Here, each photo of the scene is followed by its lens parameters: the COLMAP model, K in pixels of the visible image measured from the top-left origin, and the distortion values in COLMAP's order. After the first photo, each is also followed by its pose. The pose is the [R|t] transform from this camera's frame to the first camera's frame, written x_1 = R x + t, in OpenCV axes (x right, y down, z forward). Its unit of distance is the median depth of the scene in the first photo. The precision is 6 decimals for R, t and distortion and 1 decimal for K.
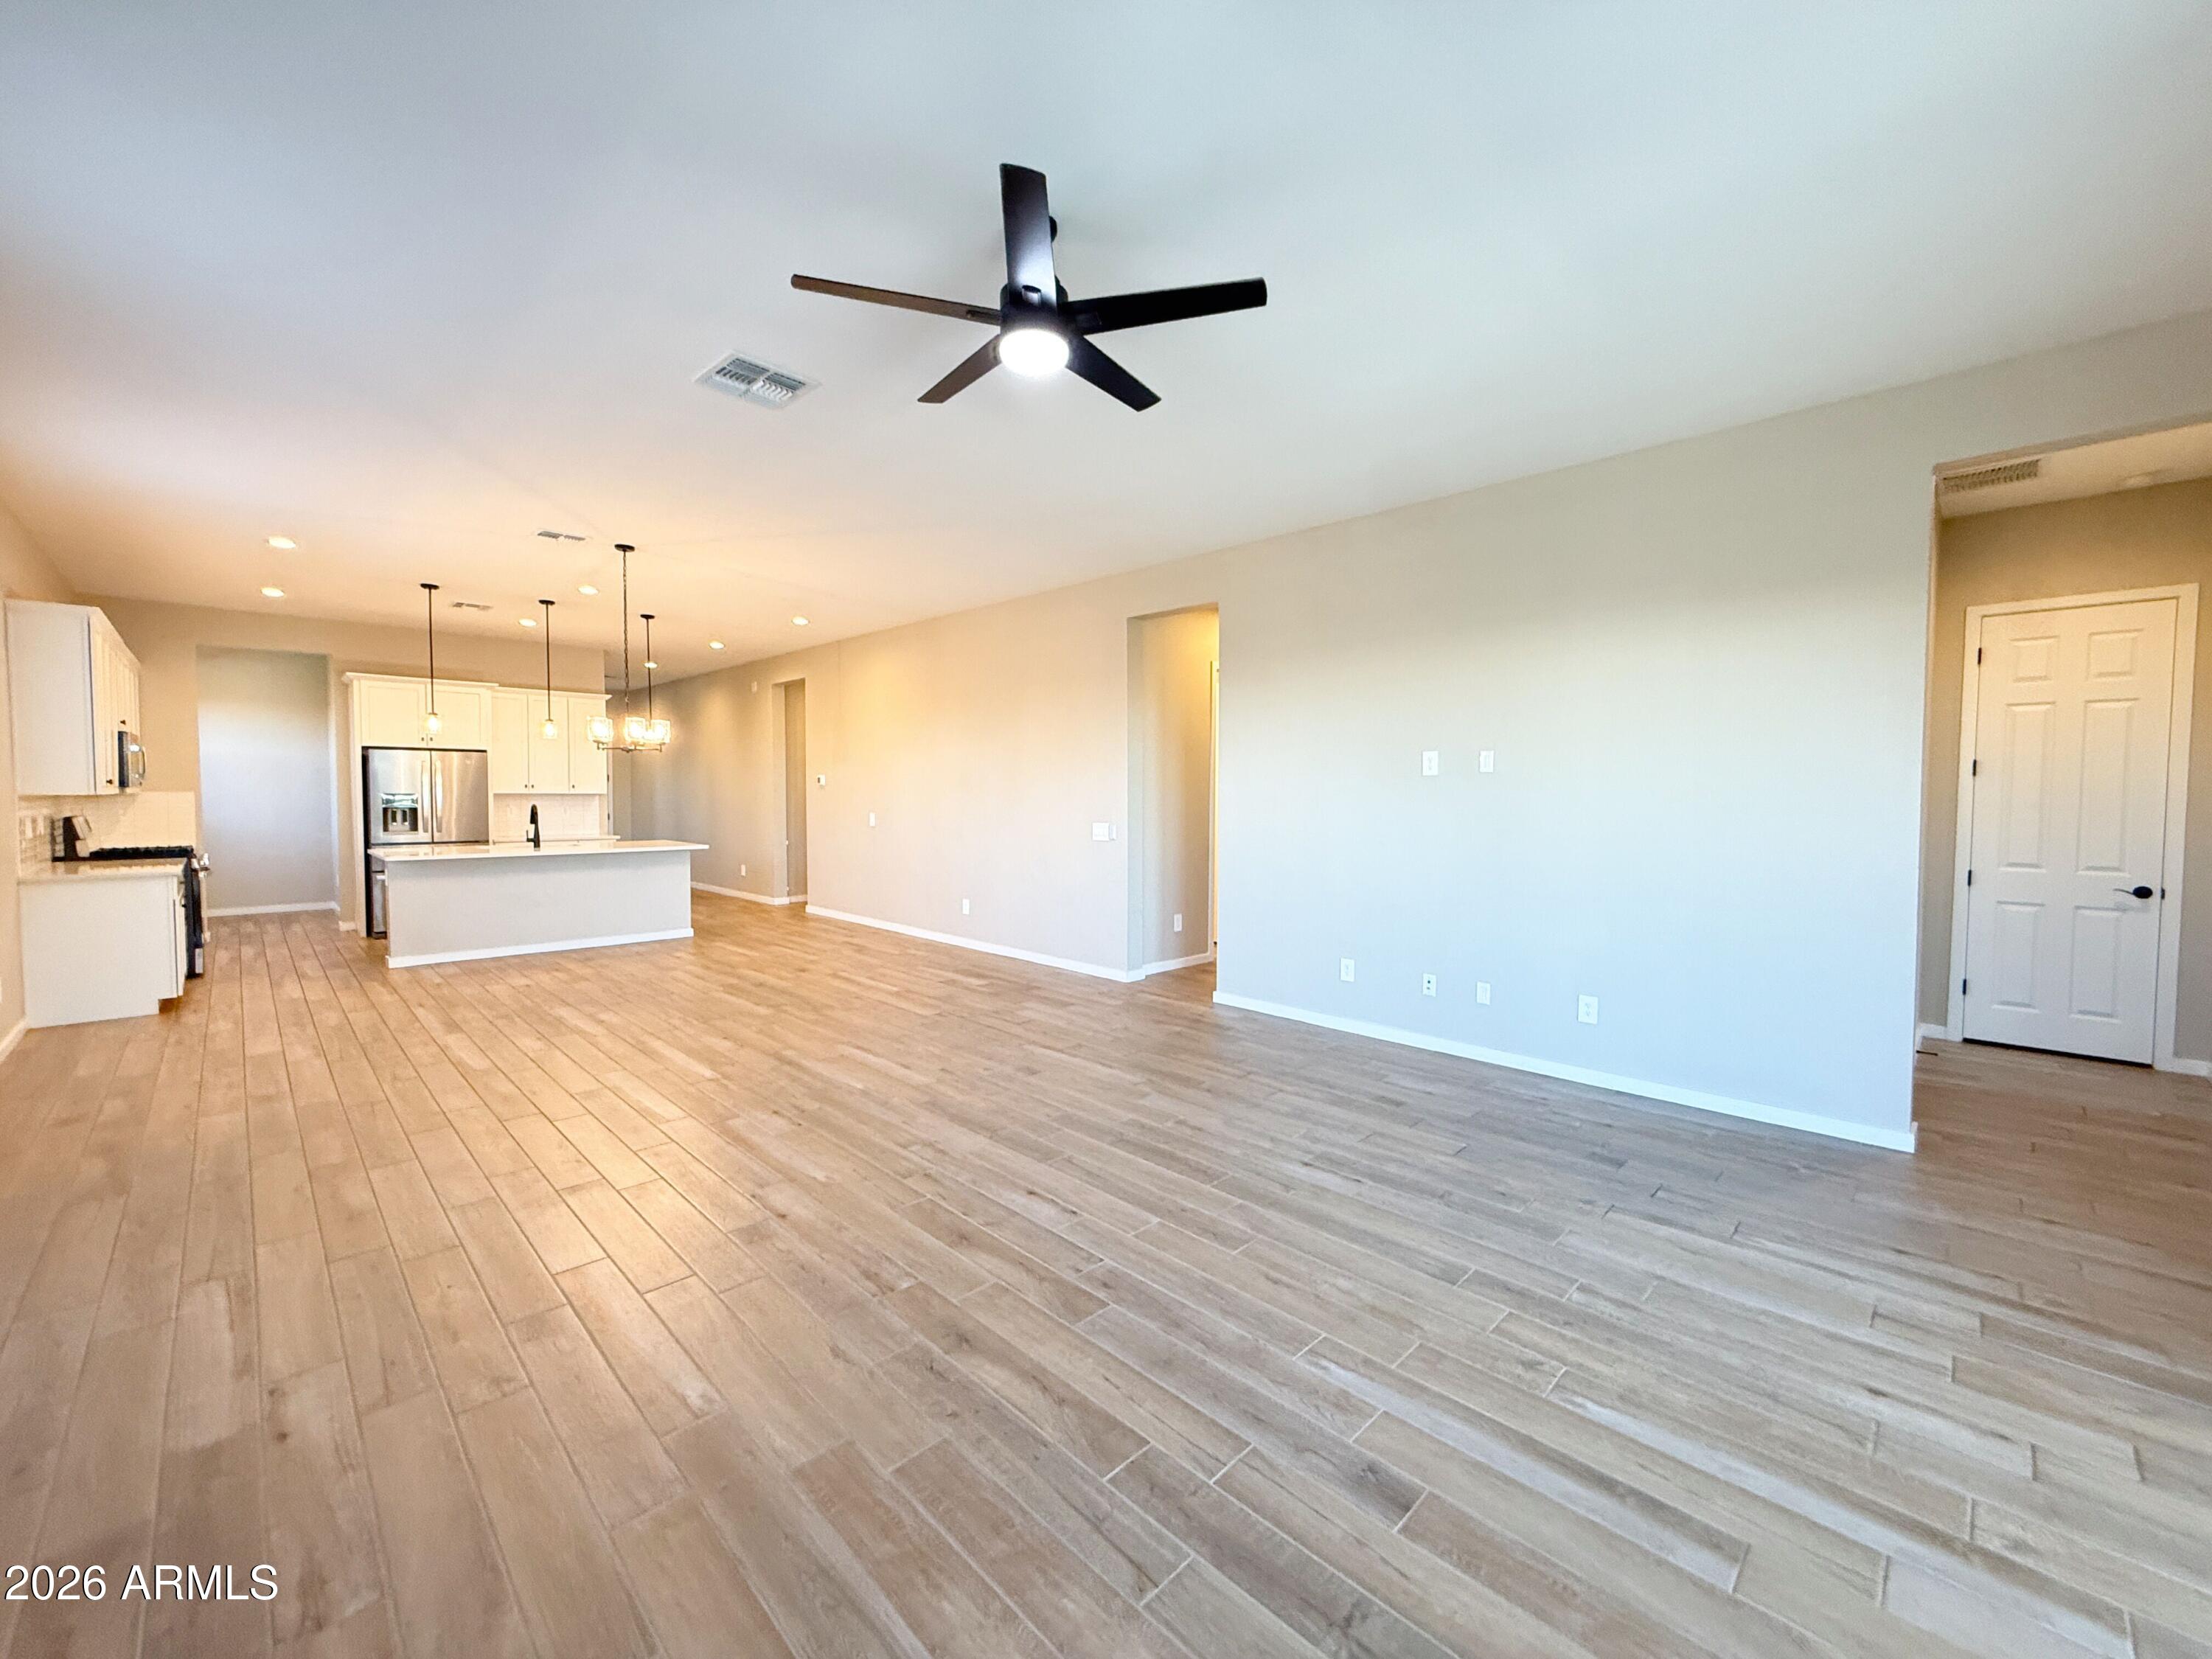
lens RADIAL K [[879.3, 0, 1098.9], [0, 879.3, 828.7], [0, 0, 1]] dist [0.000420, -0.000034]
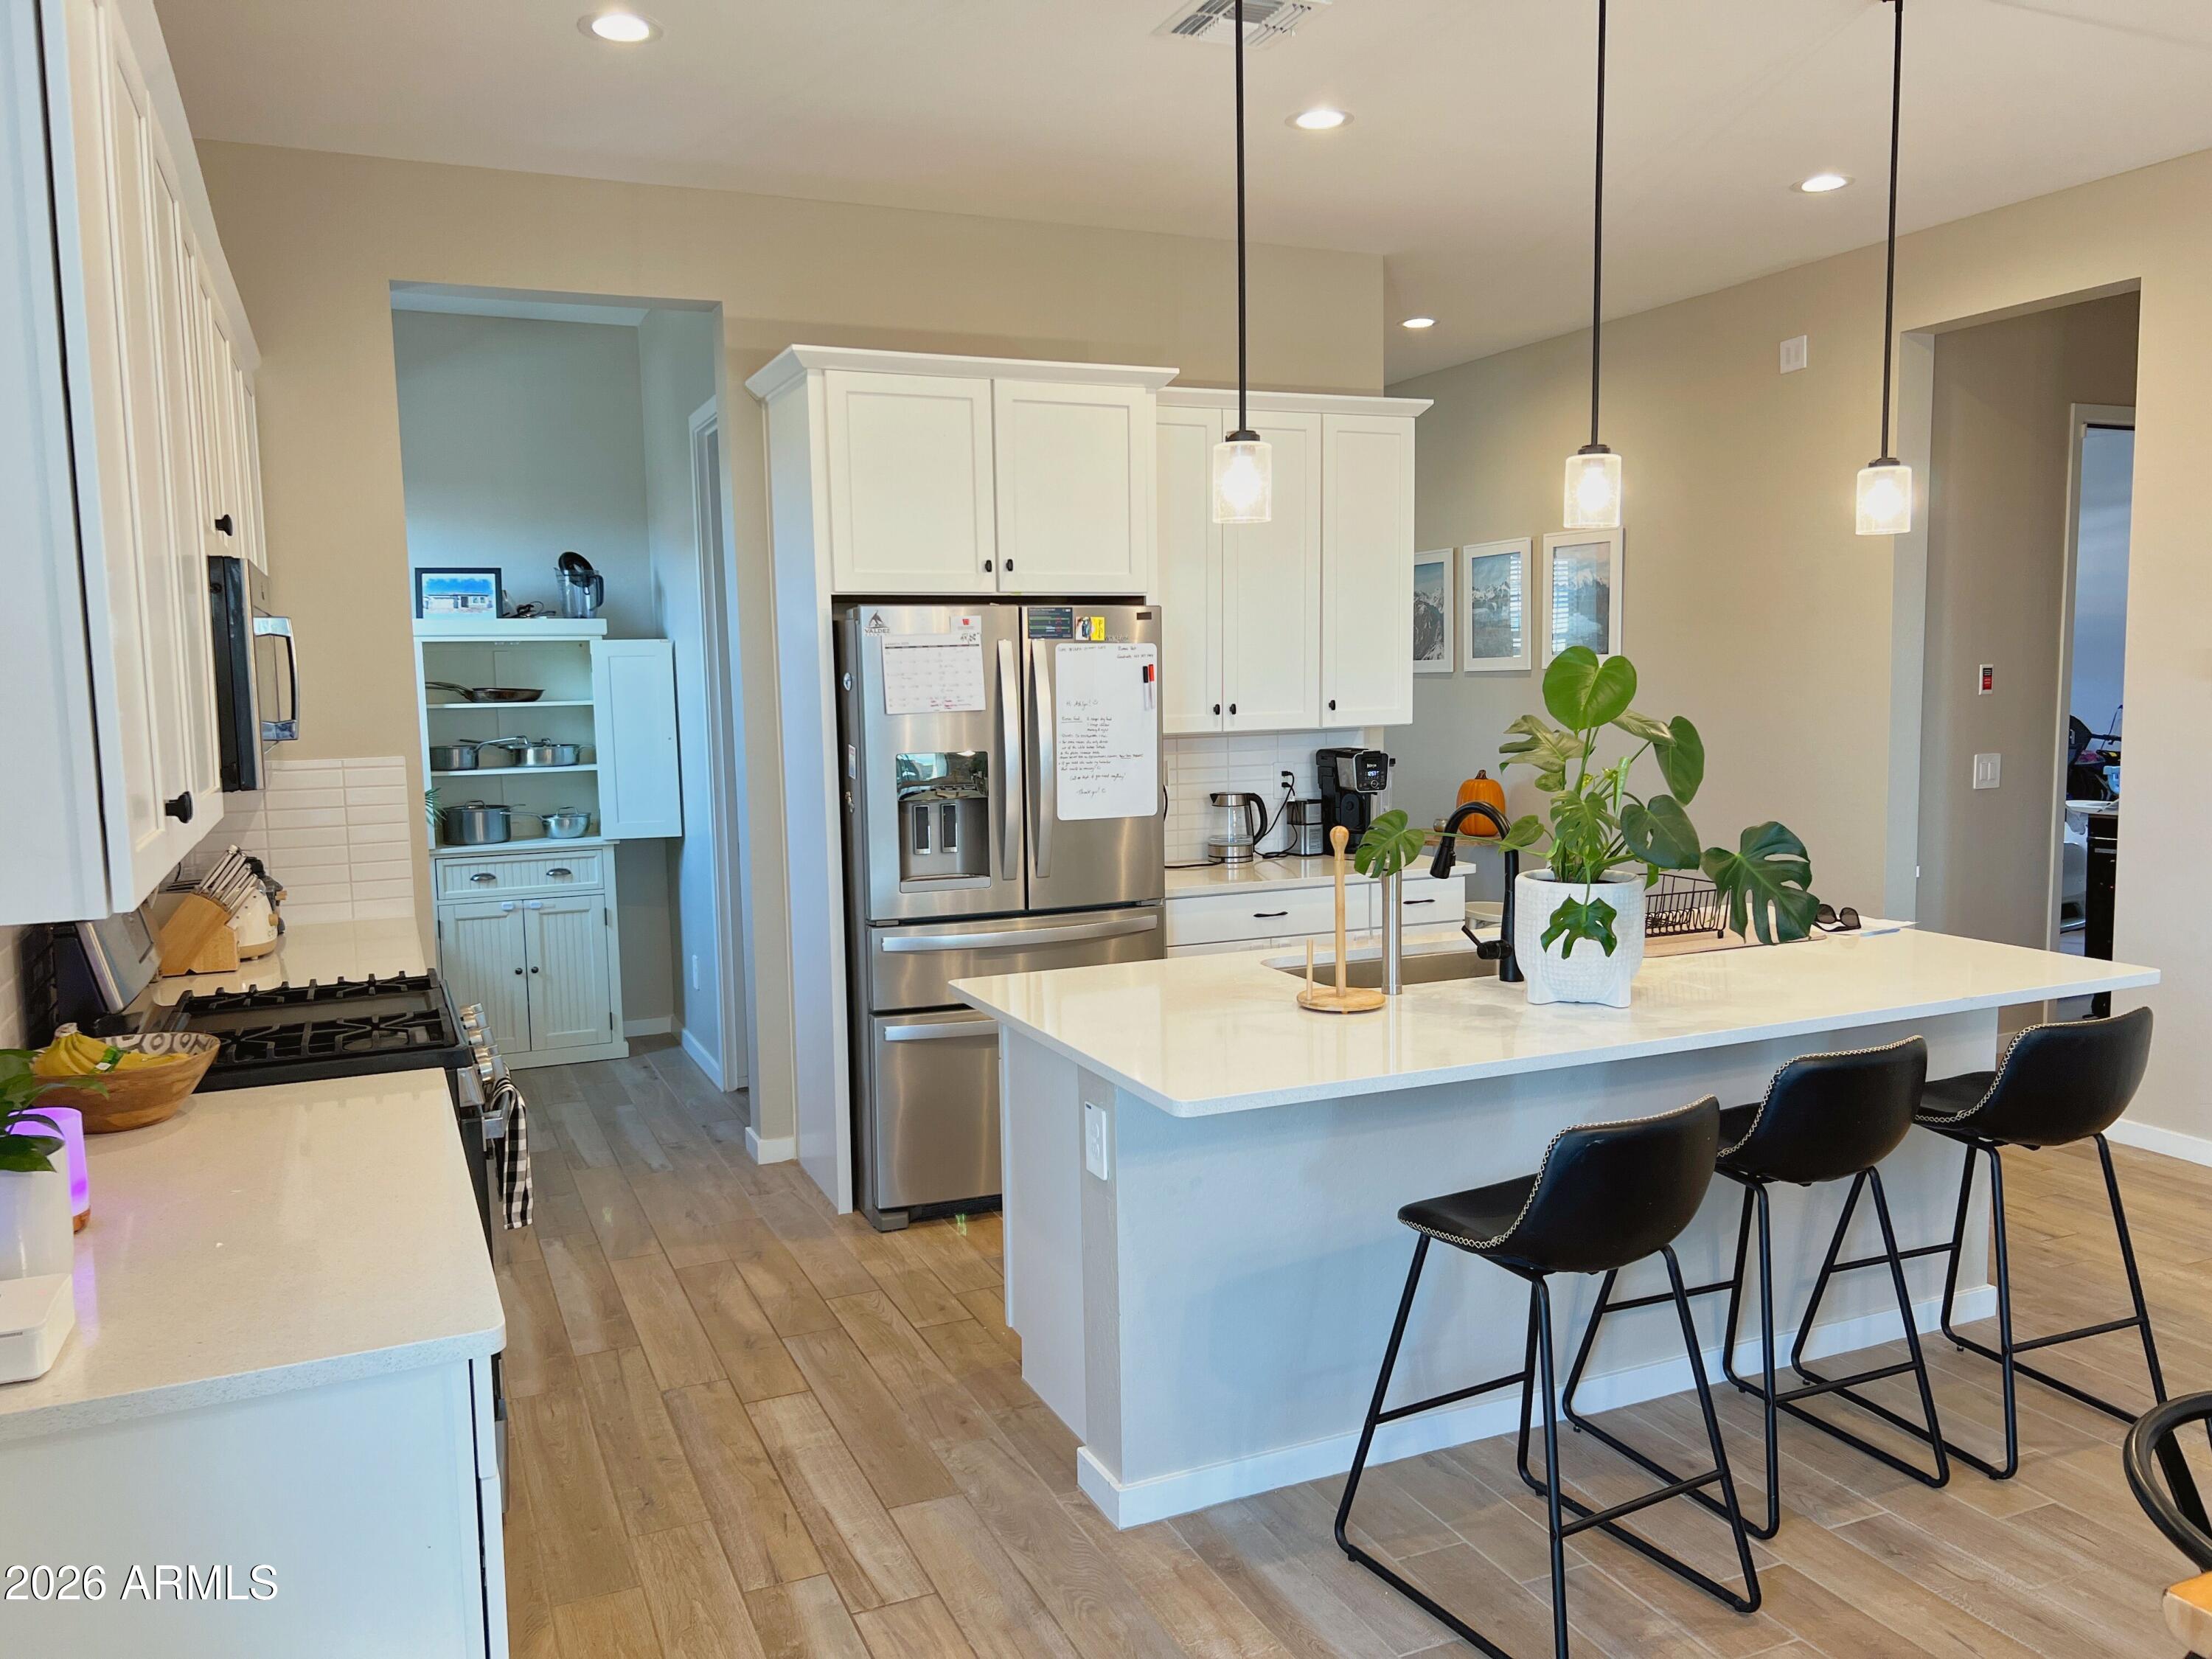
lens RADIAL K [[1690.1, 0, 1106.0], [0, 1690.1, 829.5], [0, 0, 1]] dist [0.099398, -0.154203]
pose [[0.935528, 0.012194, -0.353043, -1.033941], [0.009749, 0.998132, 0.060308, -0.091518], [0.353119, -0.059862, 0.933661, 0.925917]]
